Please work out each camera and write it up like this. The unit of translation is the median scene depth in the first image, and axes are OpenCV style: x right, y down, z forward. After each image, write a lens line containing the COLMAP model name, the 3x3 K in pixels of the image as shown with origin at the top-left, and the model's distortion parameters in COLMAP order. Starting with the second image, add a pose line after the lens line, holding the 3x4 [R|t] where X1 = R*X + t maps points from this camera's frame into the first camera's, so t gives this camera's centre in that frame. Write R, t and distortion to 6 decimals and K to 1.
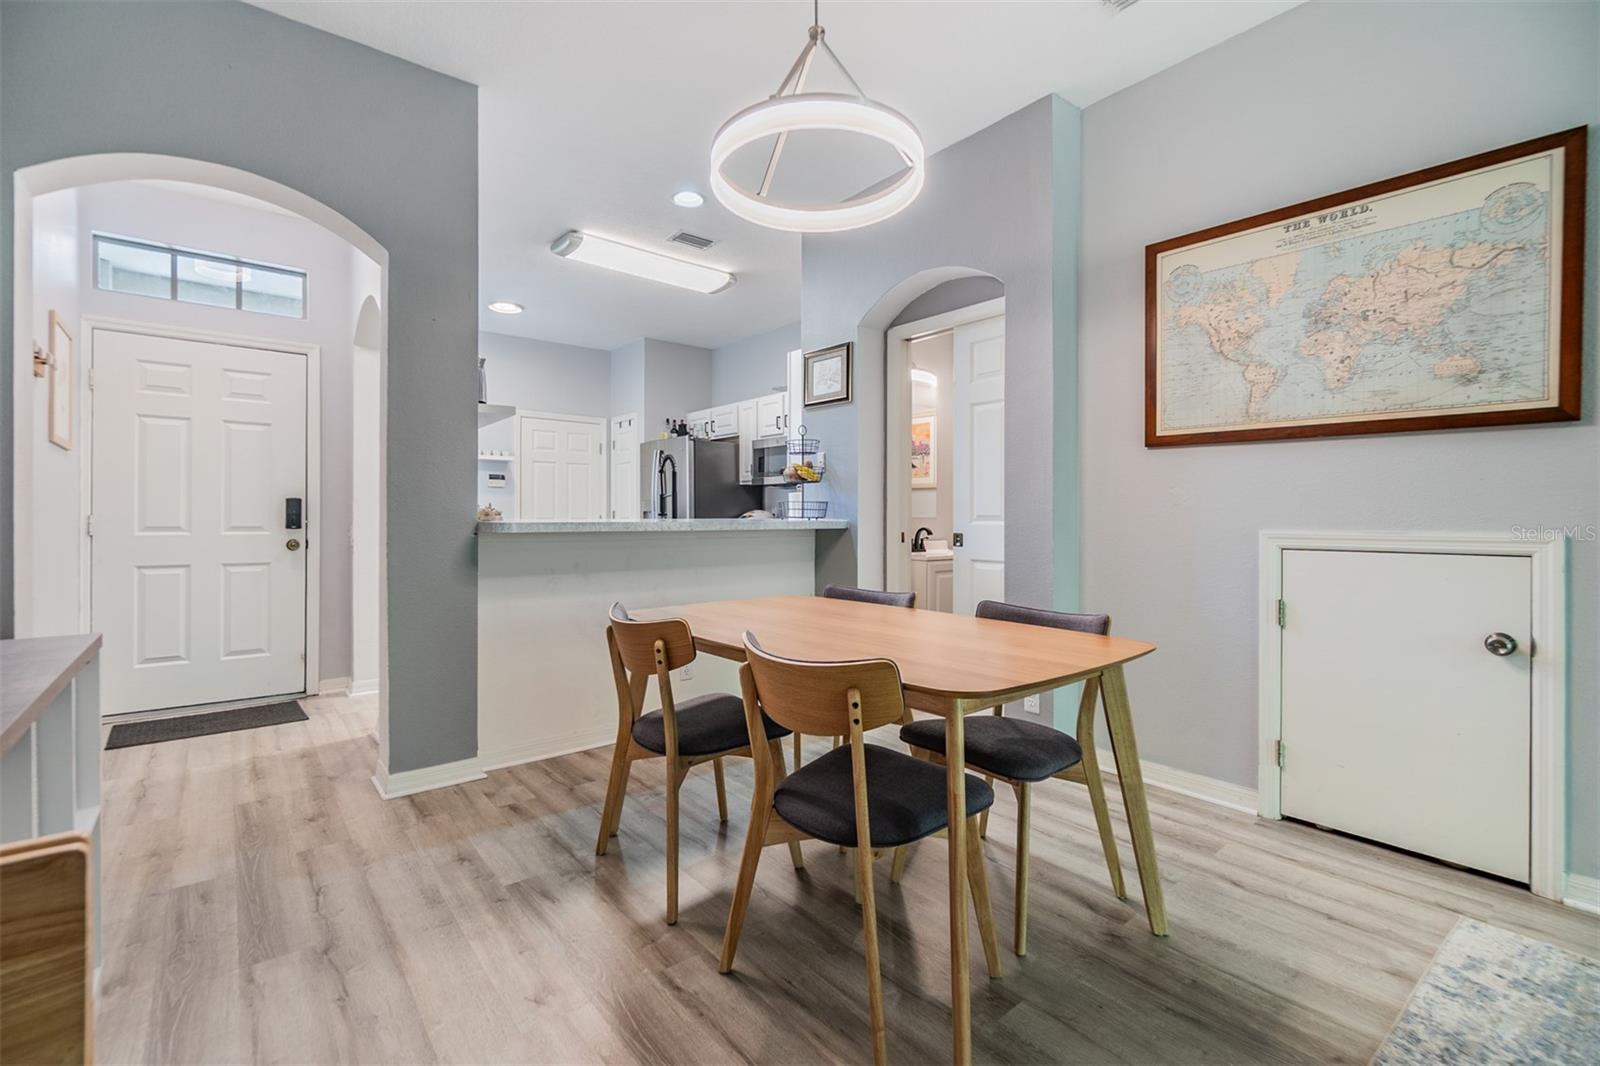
lens RADIAL K [[700.4, 0, 797.0], [0, 700.4, 518.6], [0, 0, 1]] dist [-0.002198, -0.000404]
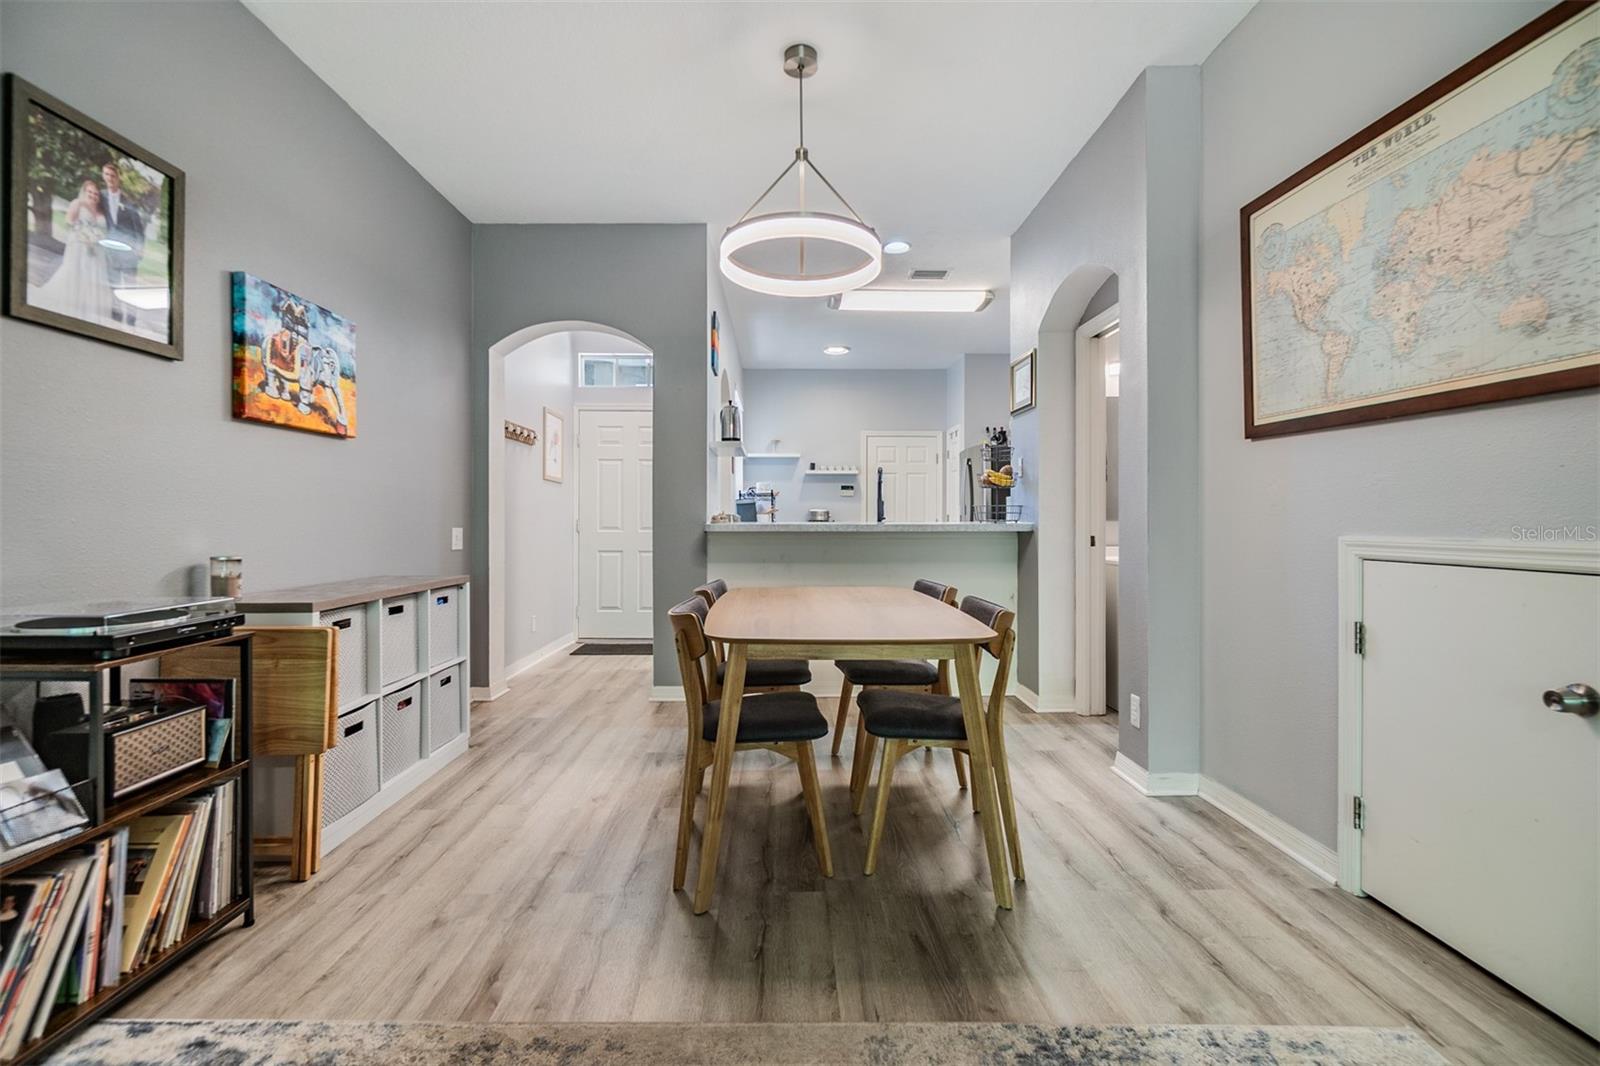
lens RADIAL K [[700.1, 0, 791.6], [0, 700.1, 522.1], [0, 0, 1]] dist [-0.003254, -0.000512]
pose [[0.782781, -0.000743, -0.622297, 0.745457], [0.001360, 0.999999, 0.000518, -0.000627], [0.622296, -0.001252, 0.782781, -0.038088]]
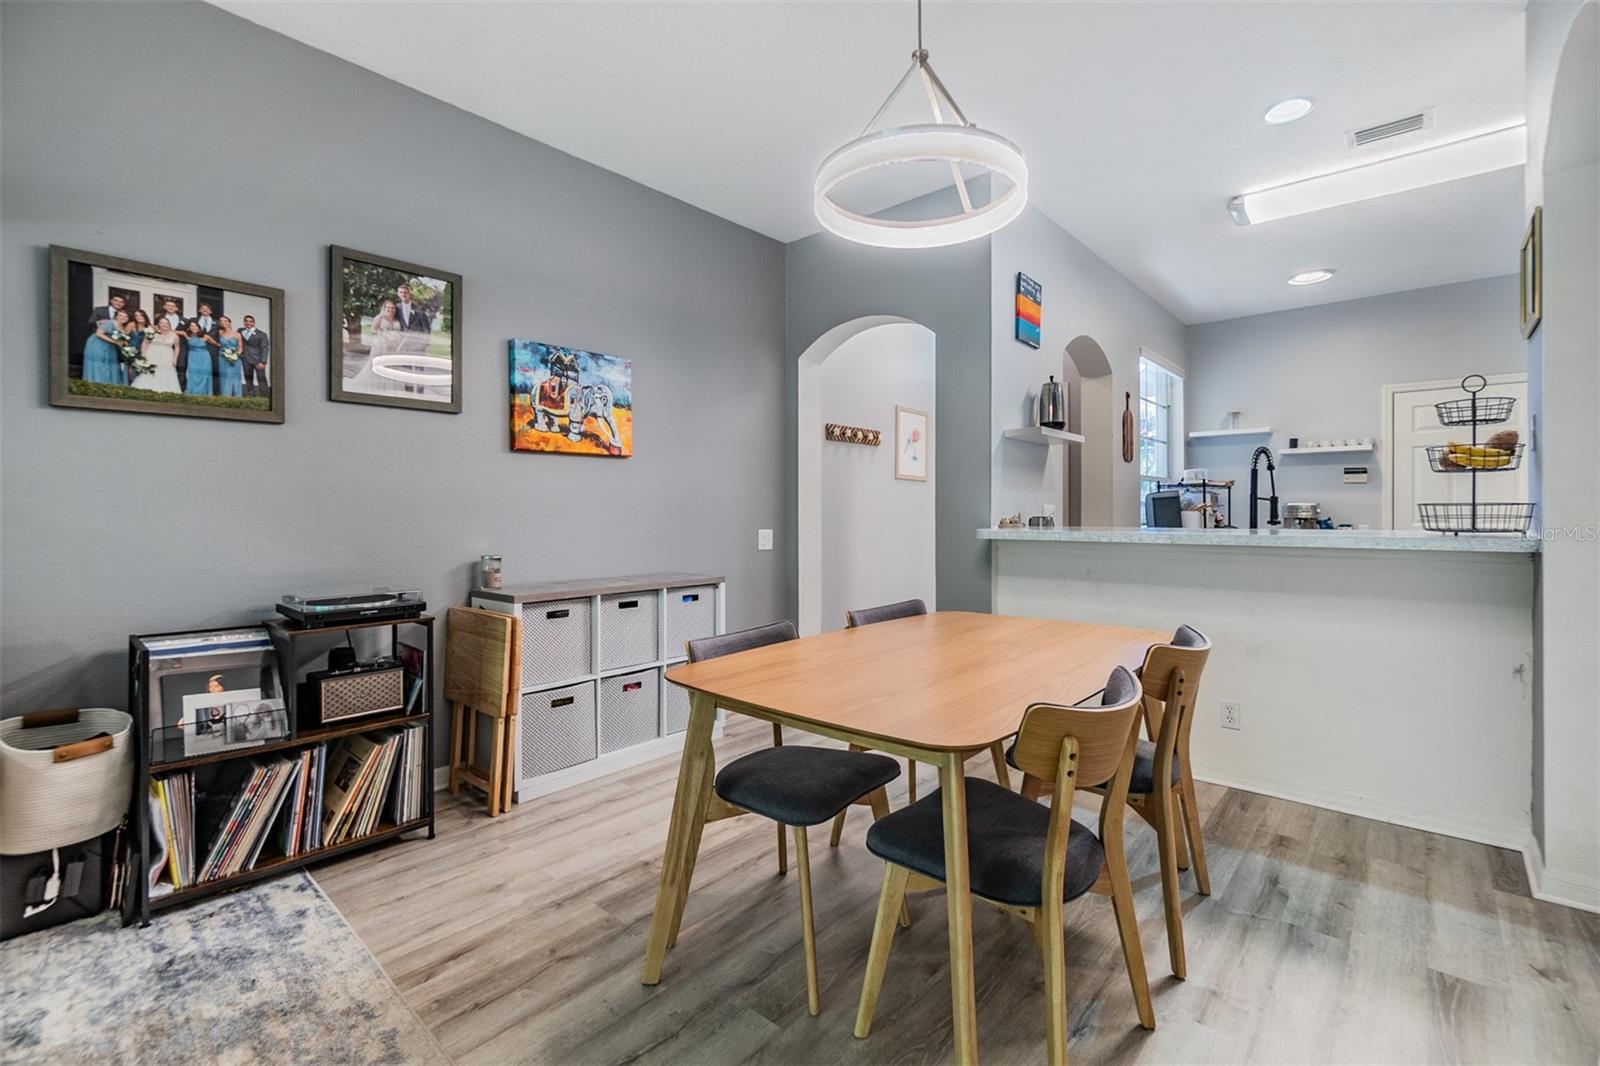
lens RADIAL K [[703.8, 0, 787.2], [0, 703.8, 513.3], [0, 0, 1]] dist [-0.001886, -0.000732]
pose [[0.148612, 0.001448, -0.988895, 0.899511], [0.001847, 0.999997, 0.001742, -0.033280], [0.988894, -0.002085, 0.148609, 0.589445]]
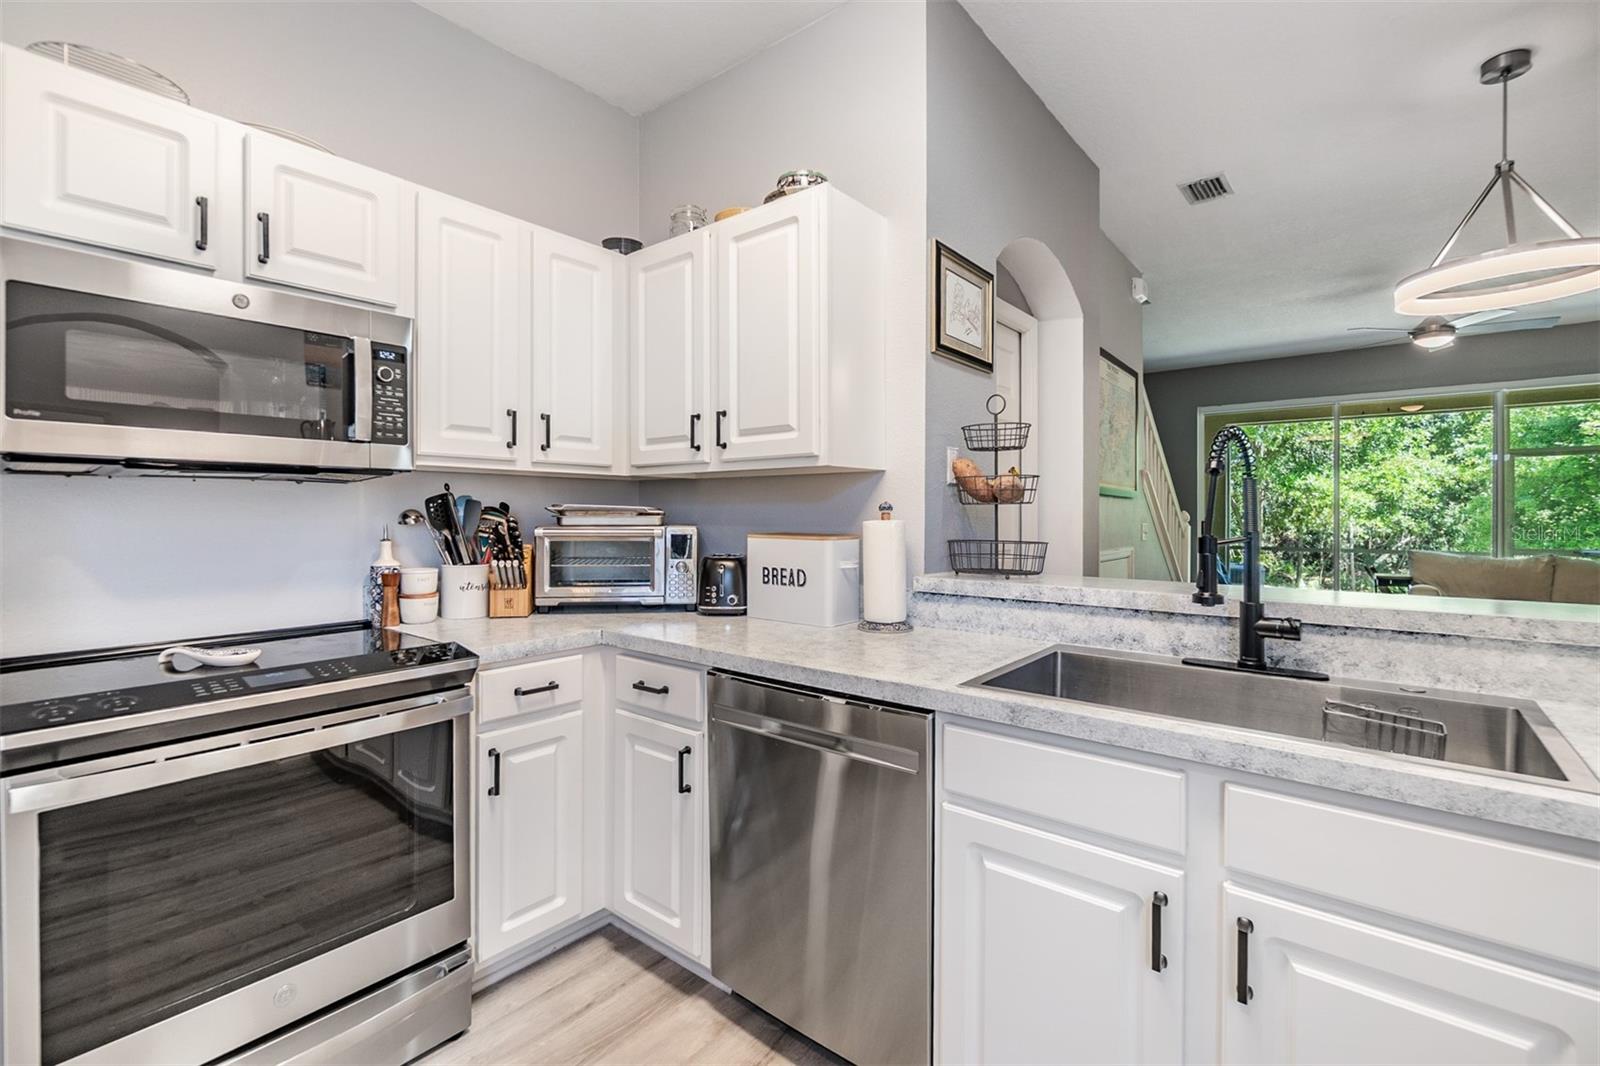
lens RADIAL K [[712.9, 0, 794.3], [0, 712.9, 514.1], [0, 0, 1]] dist [-0.001944, -0.000236]
pose [[-0.195998, -0.005016, 0.980592, -0.852815], [-0.000513, 0.999987, 0.005013, -0.083849], [-0.980604, 0.000480, -0.195998, 2.206639]]
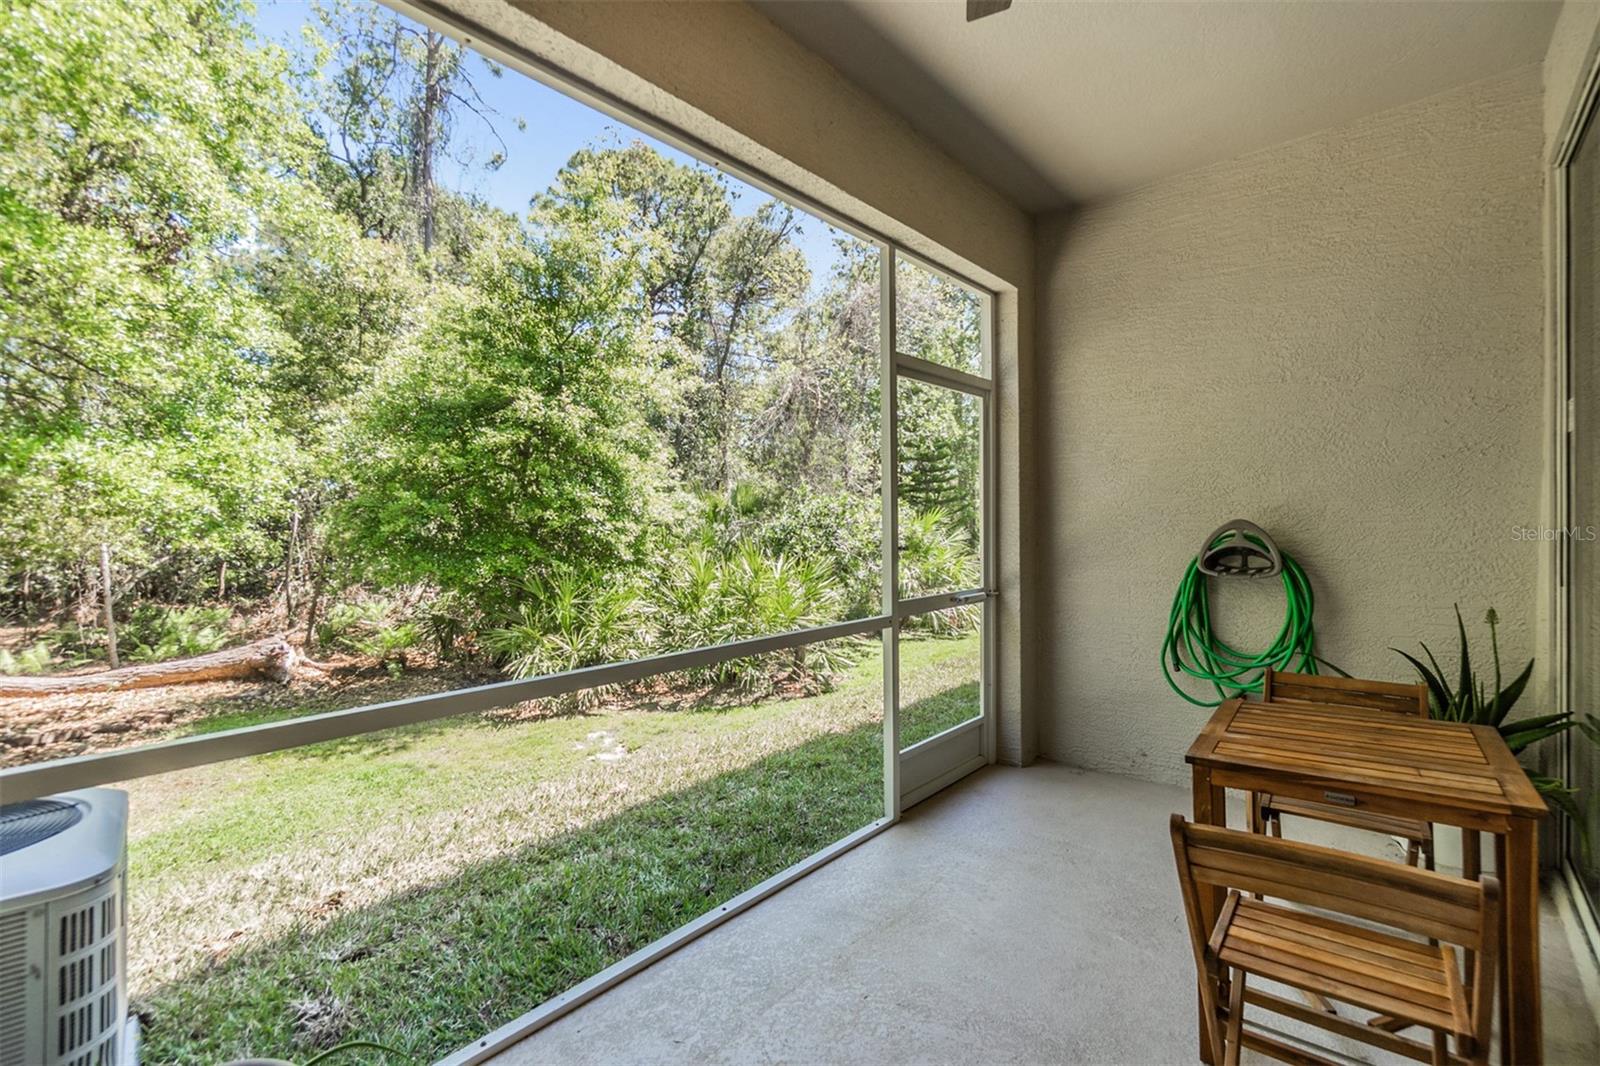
lens RADIAL K [[691.2, 0, 788.4], [0, 691.2, 537.0], [0, 0, 1]] dist [-0.001984, 0.000569]
pose [[-0.990051, 0.003937, -0.140654, 2.407650], [0.001863, 0.999888, 0.014876, -0.049300], [0.140697, 0.014466, -0.989947, -0.749517]]
